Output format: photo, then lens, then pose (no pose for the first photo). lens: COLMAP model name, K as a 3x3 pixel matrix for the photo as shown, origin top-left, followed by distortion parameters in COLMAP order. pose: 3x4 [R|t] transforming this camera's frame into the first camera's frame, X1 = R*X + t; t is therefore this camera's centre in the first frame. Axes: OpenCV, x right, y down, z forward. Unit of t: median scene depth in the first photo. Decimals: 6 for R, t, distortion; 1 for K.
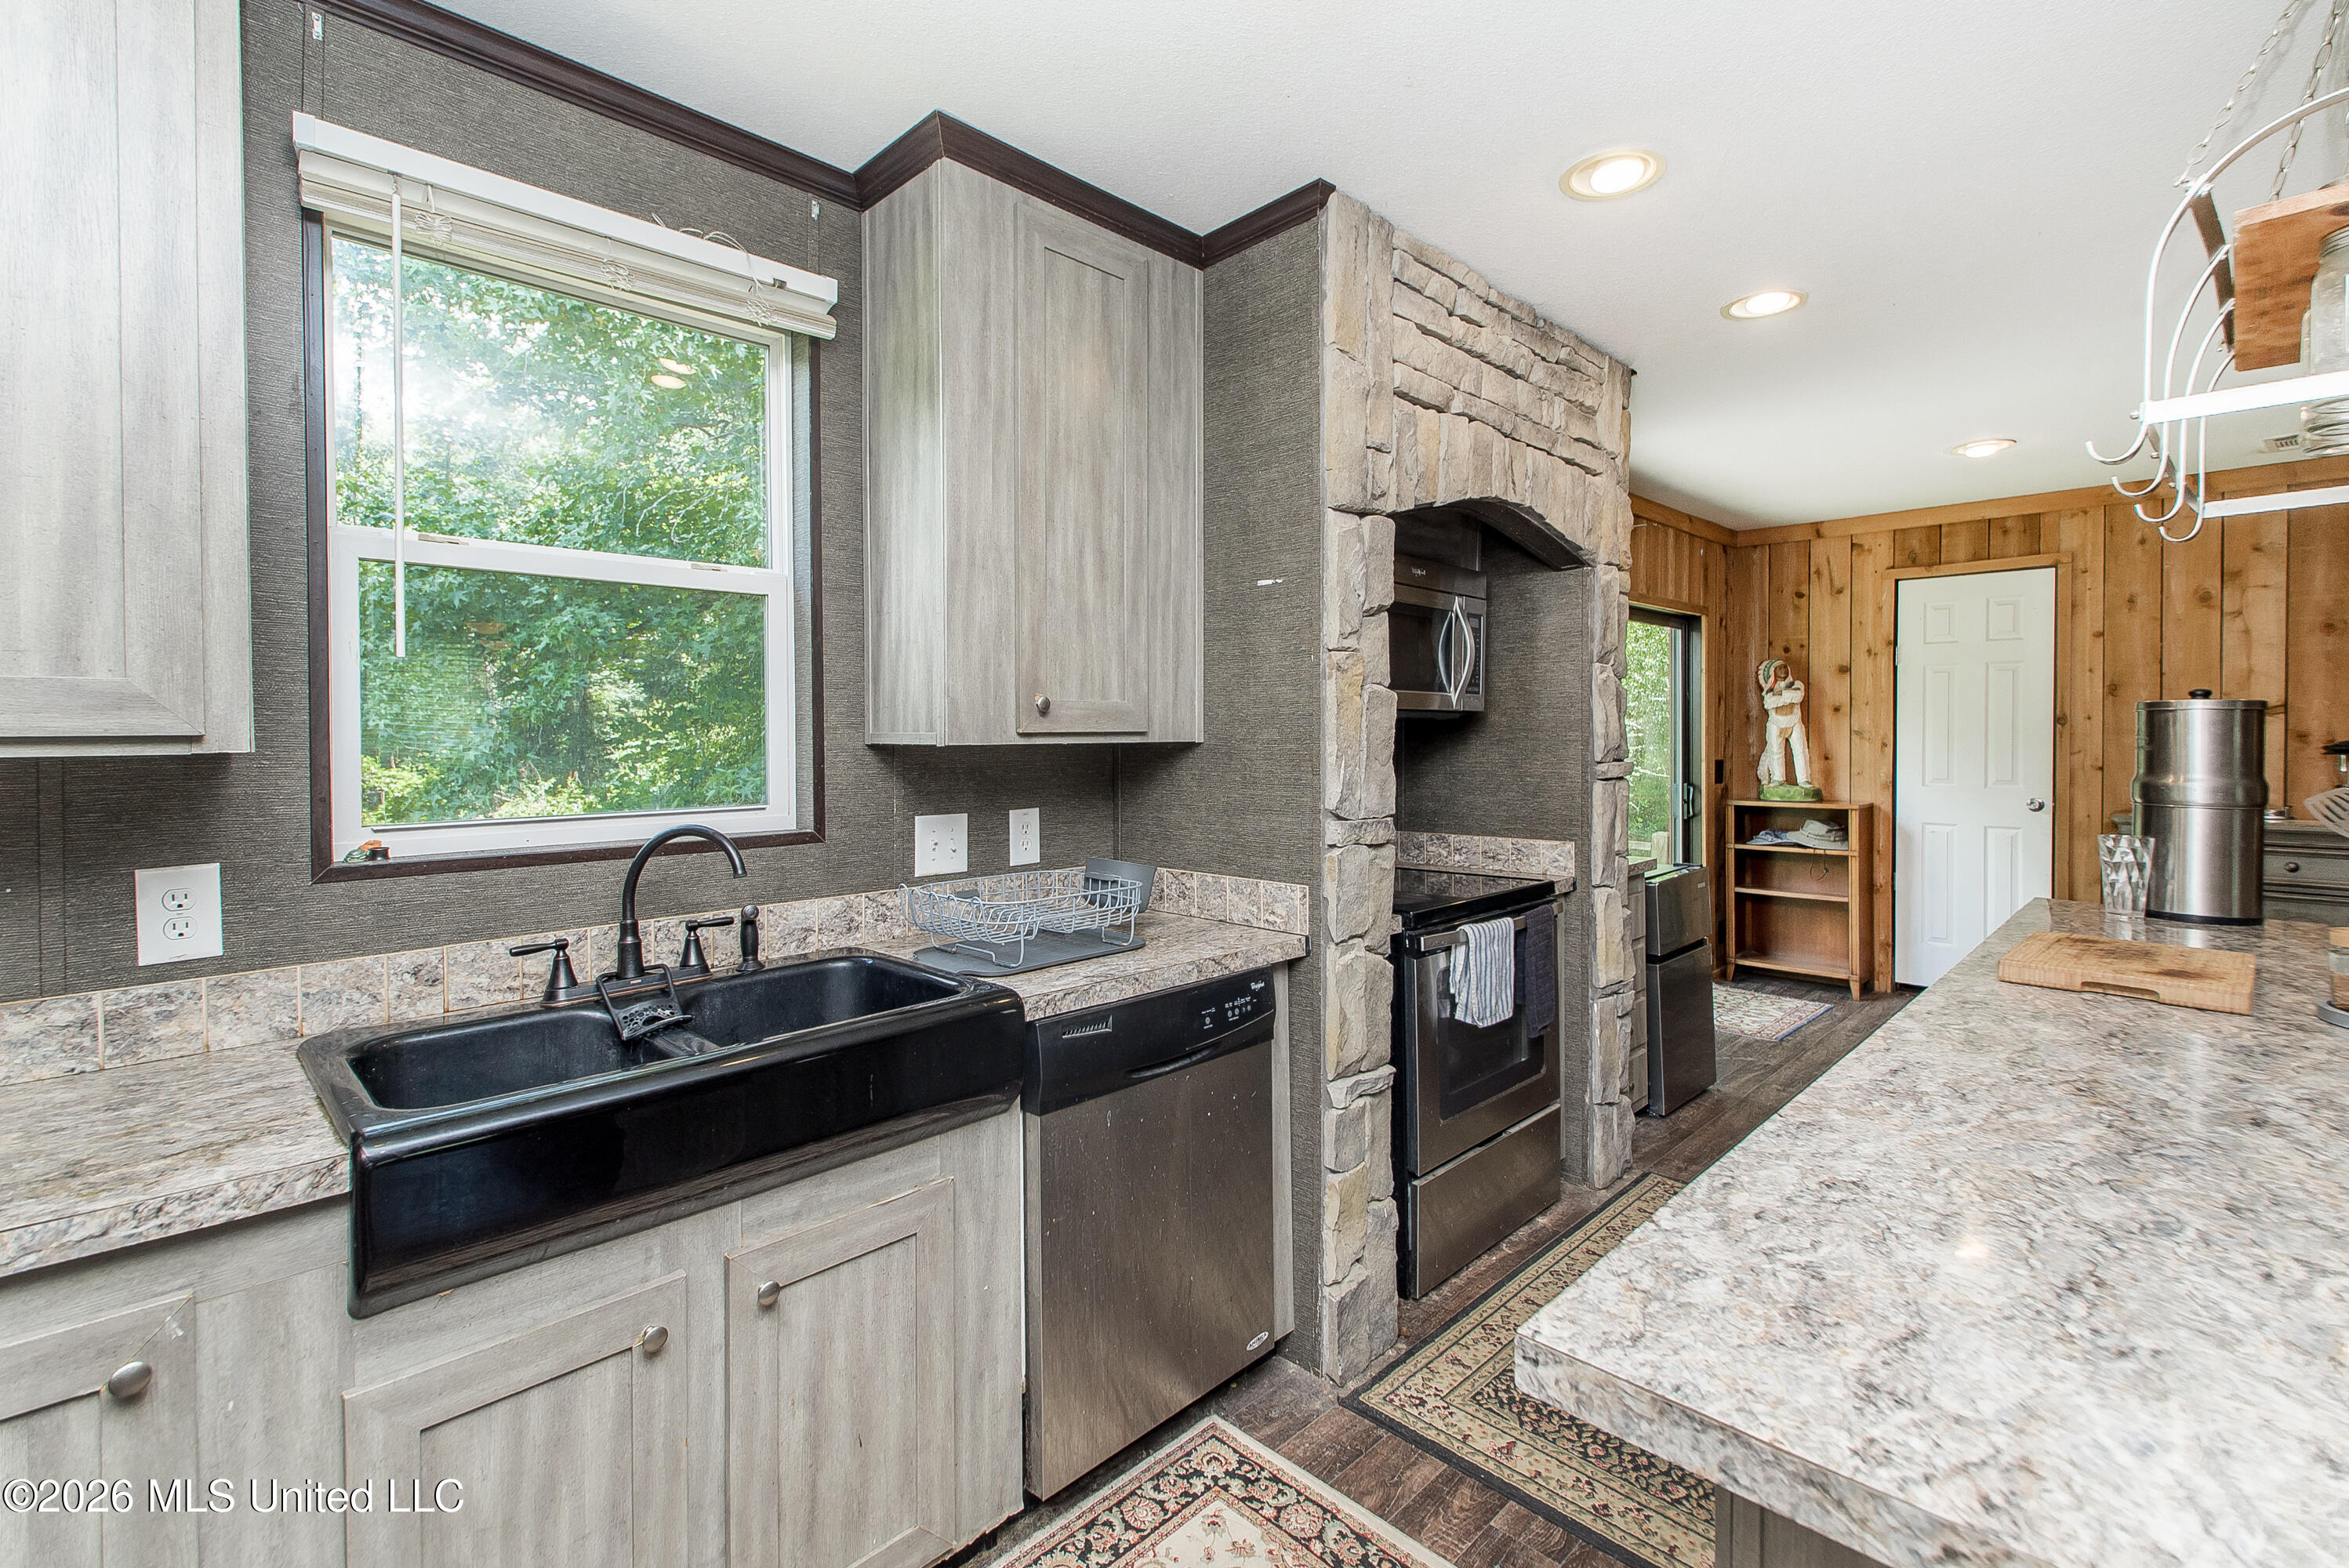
lens RADIAL K [[1042.8, 0, 1165.8], [0, 1042.8, 721.5], [0, 0, 1]] dist [0.016715, -0.000163]
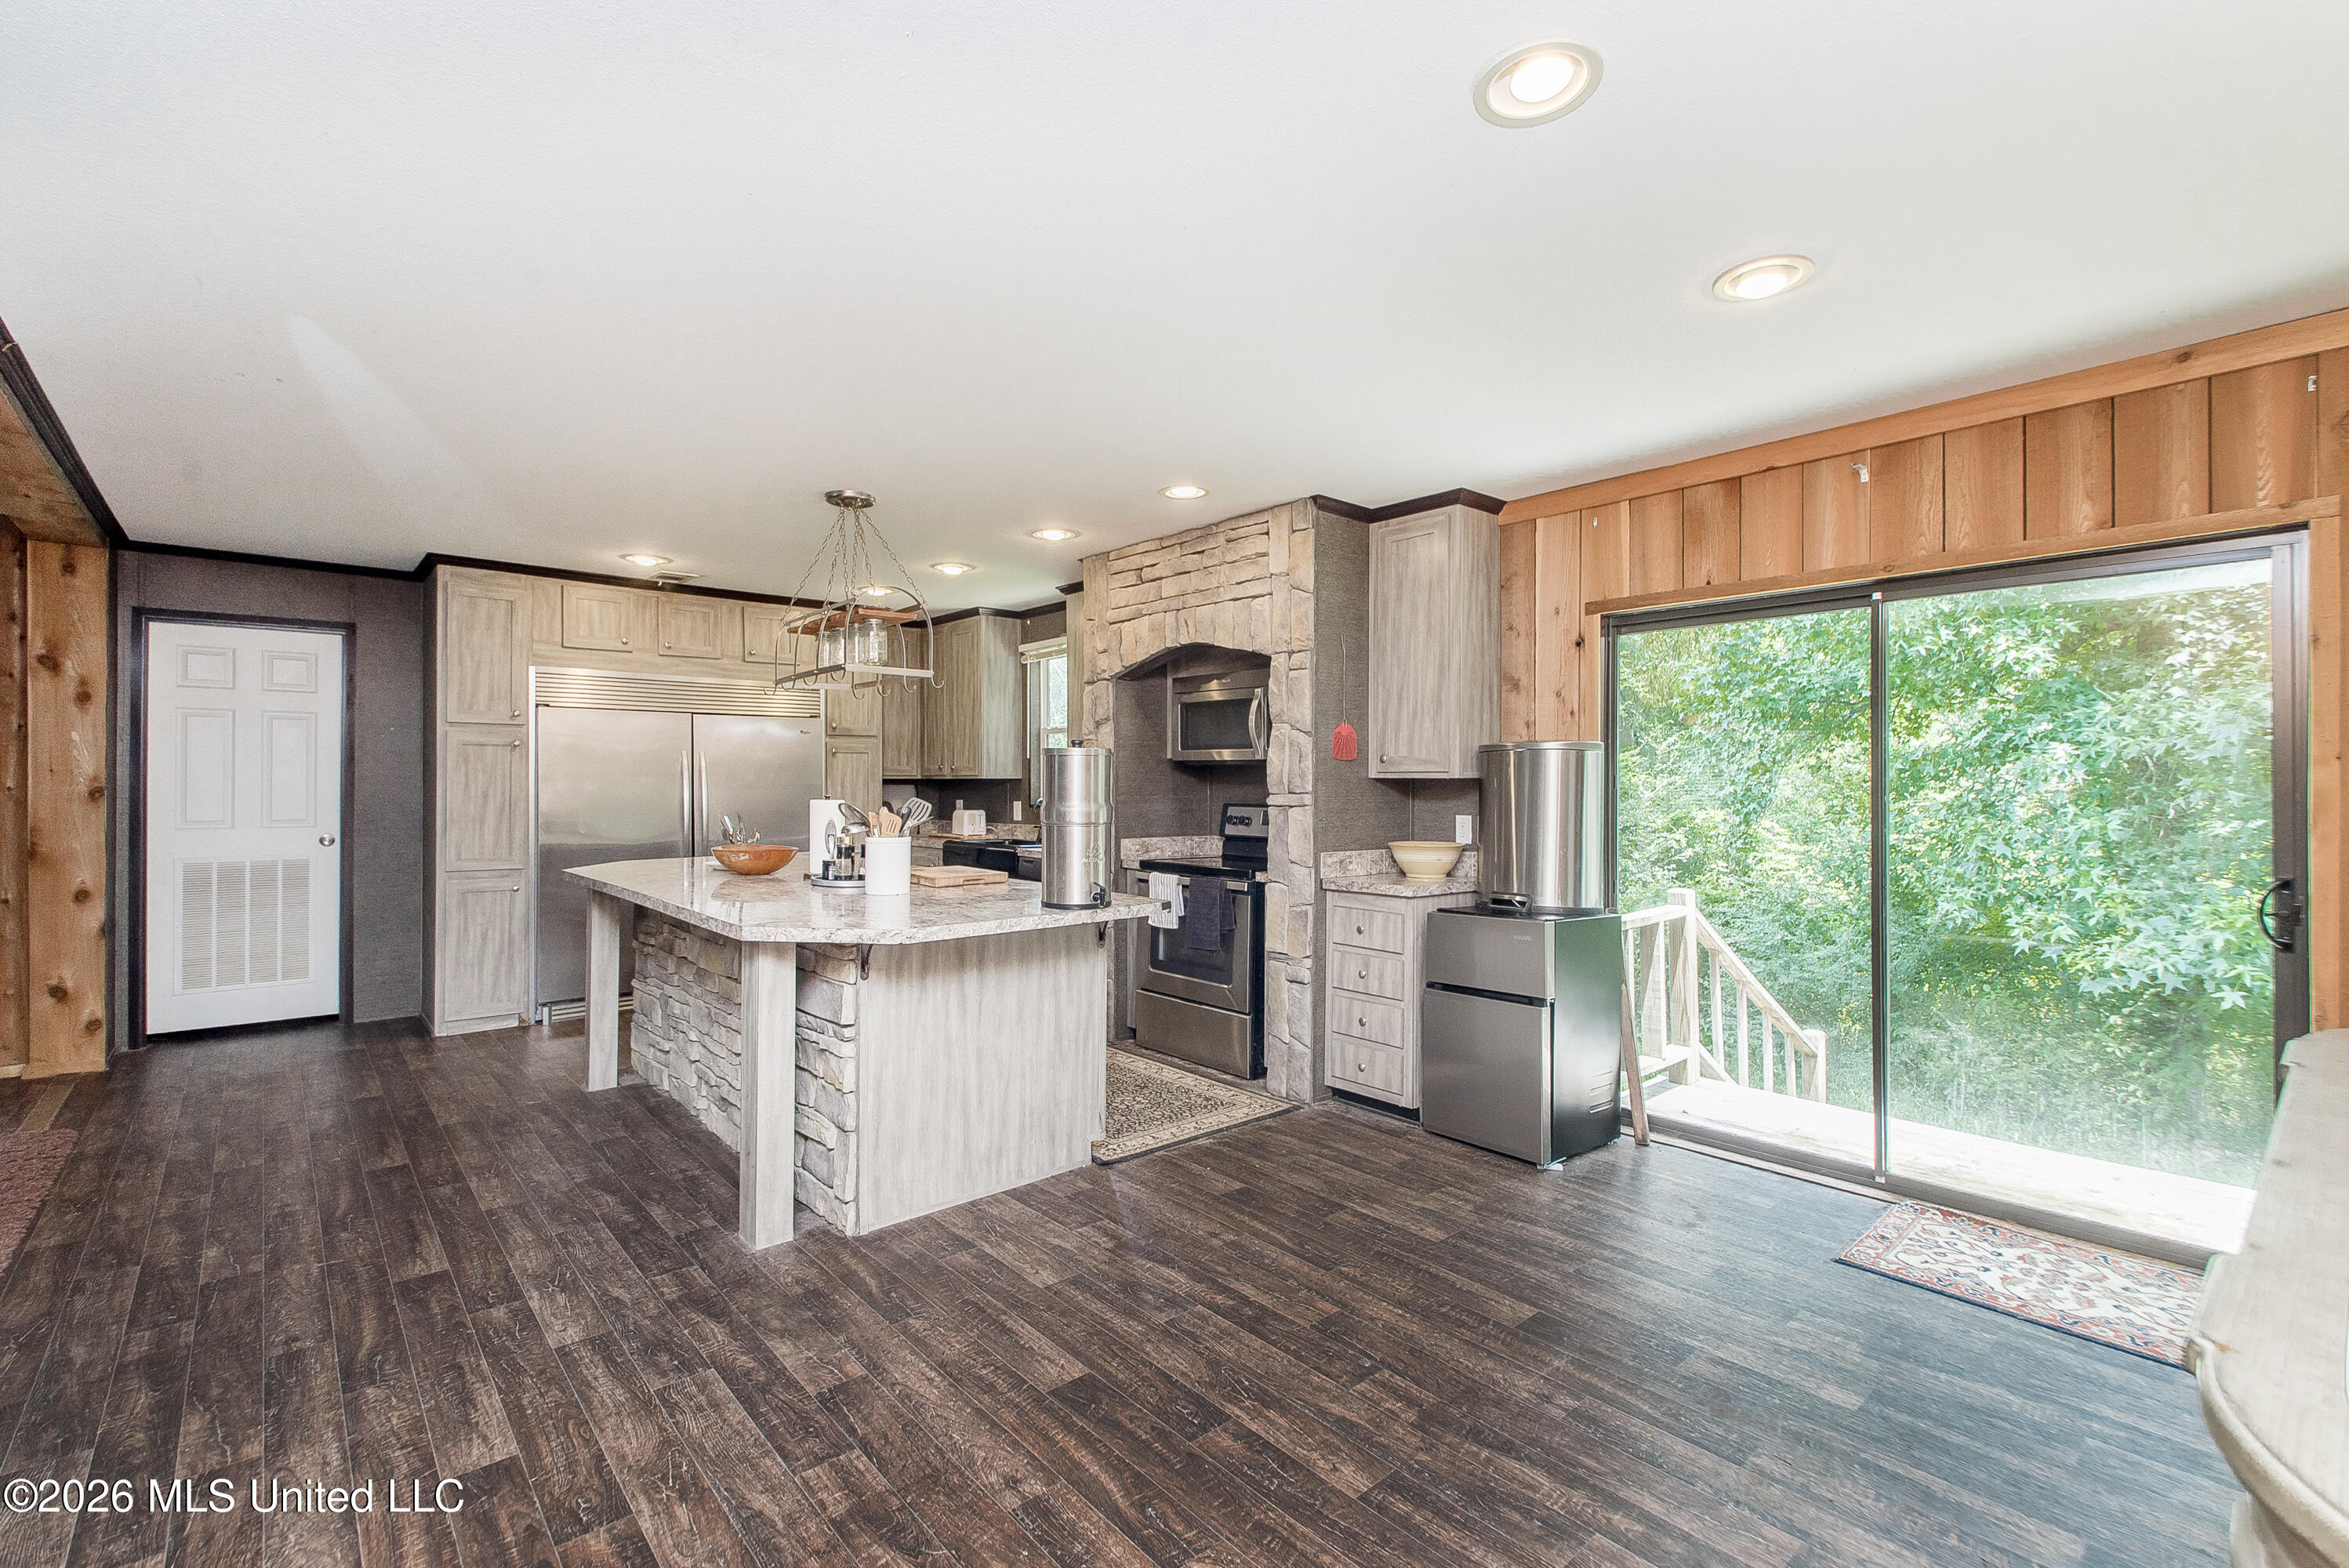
lens RADIAL K [[1028.5, 0, 1195.8], [0, 1028.5, 784.2], [0, 0, 1]] dist [0.000368, -0.000148]
pose [[-0.035001, 0.003977, -0.999379, 2.587979], [0.010441, 0.999939, 0.003613, 0.028697], [0.999333, -0.010308, -0.035040, 1.331389]]
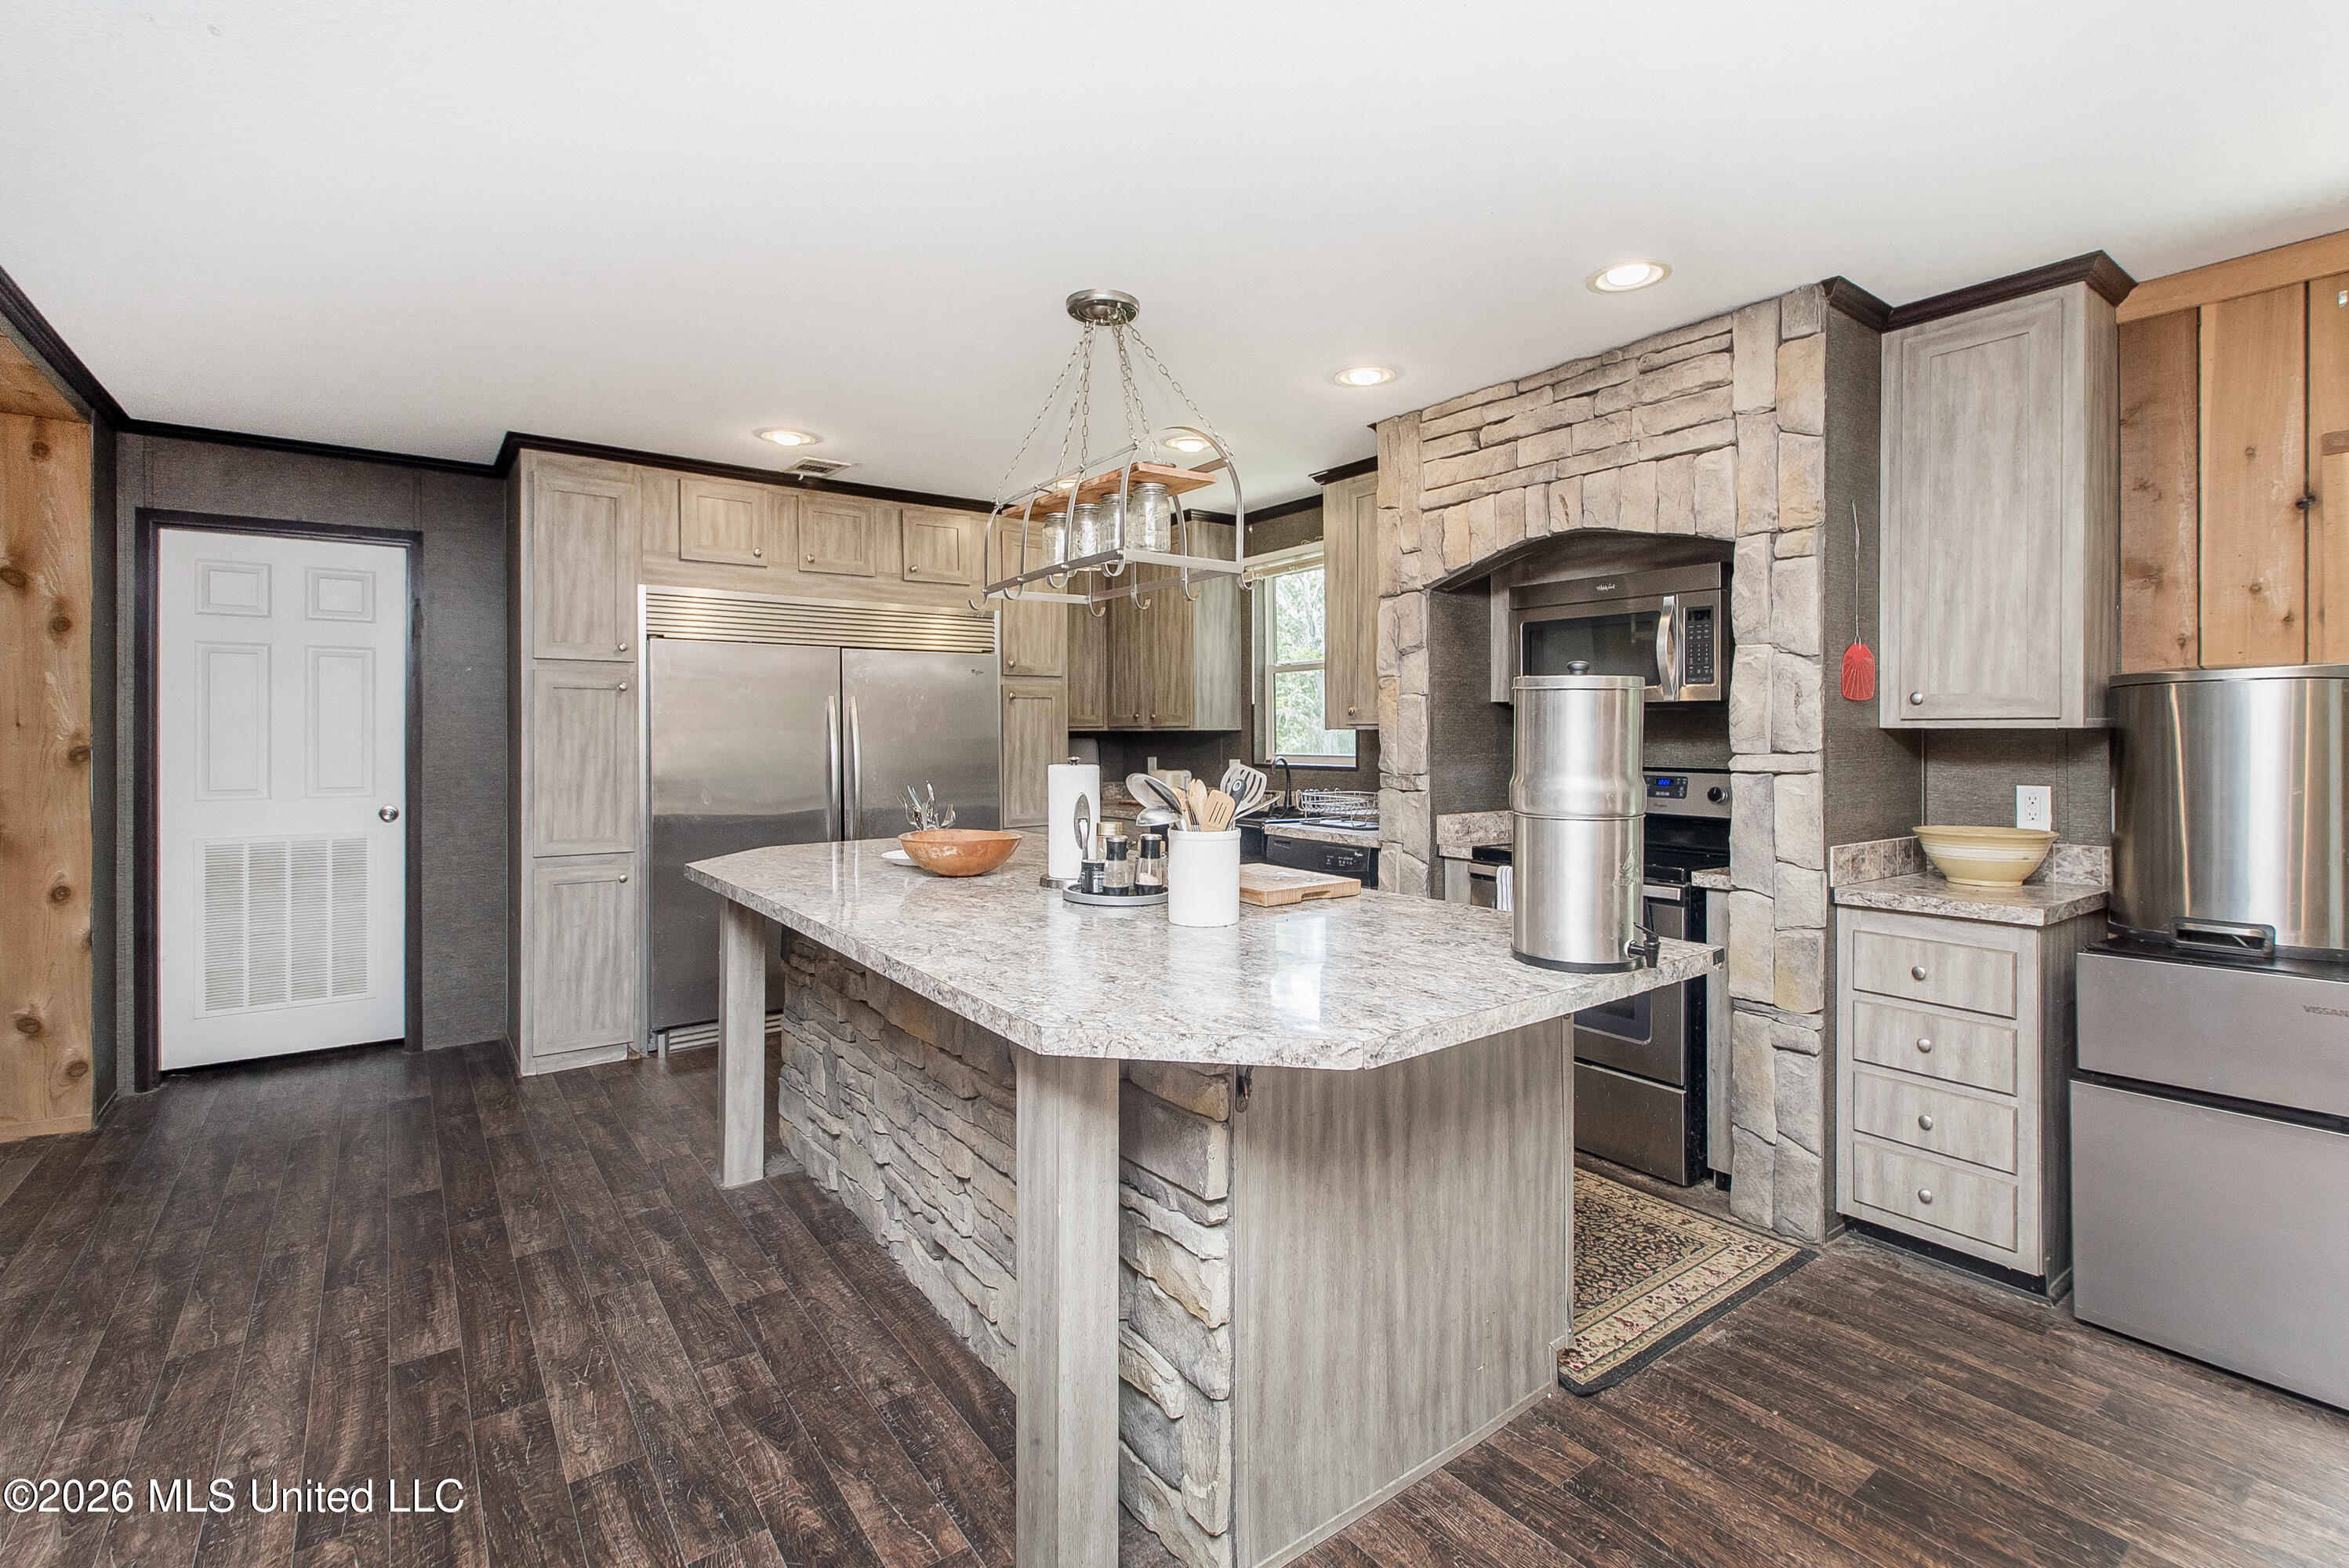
lens RADIAL K [[1071.5, 0, 1220.3], [0, 1071.5, 738.2], [0, 0, 1]] dist [0.003063, -0.000251]
pose [[-0.113027, 0.007848, -0.993561, 1.998465], [0.013796, 0.999885, 0.006329, 0.019322], [0.993496, -0.012991, -0.113122, 0.919018]]
